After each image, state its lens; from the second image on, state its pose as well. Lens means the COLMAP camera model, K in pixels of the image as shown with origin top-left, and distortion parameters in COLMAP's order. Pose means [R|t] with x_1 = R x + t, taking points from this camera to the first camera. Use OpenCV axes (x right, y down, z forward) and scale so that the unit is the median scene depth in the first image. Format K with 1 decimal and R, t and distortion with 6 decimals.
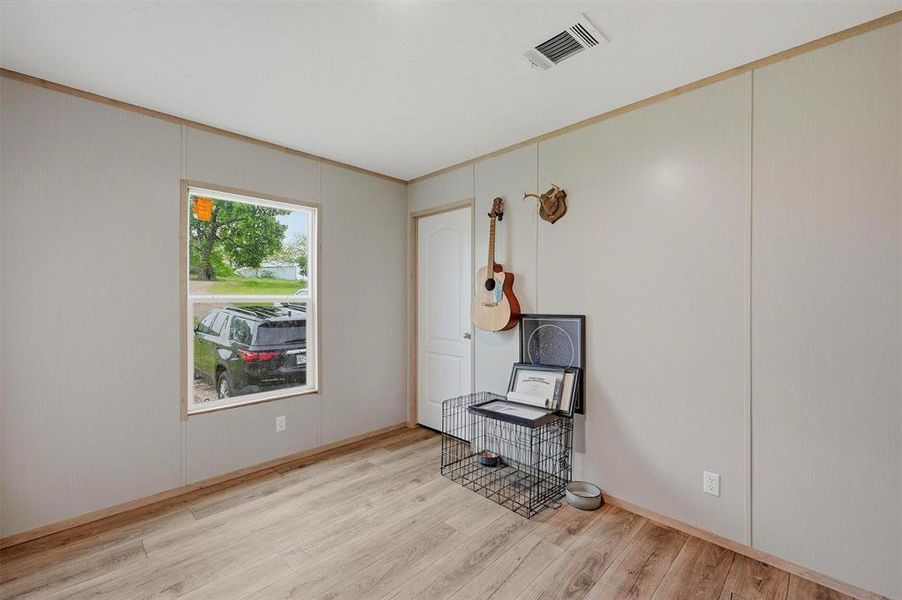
lens RADIAL K [[380.9, 0, 455.2], [0, 380.9, 299.0], [0, 0, 1]] dist [0.000863, 0.000035]
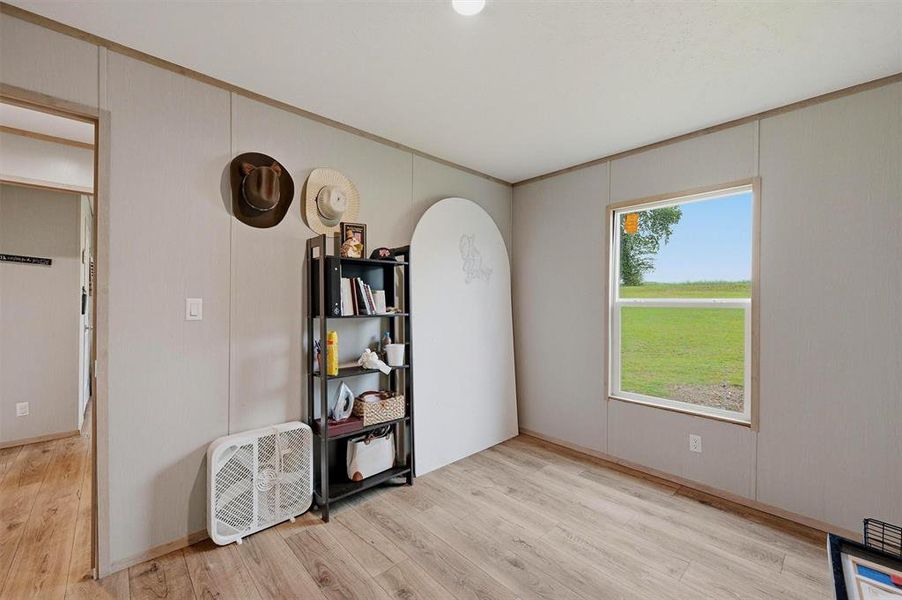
lens RADIAL K [[380.9, 0, 455.2], [0, 380.9, 299.0], [0, 0, 1]] dist [0.000863, 0.000035]
pose [[-0.052173, -0.000548, -0.998638, 0.526317], [-0.009075, 0.999959, -0.000074, -0.004660], [0.998597, 0.009059, -0.052176, 0.555755]]
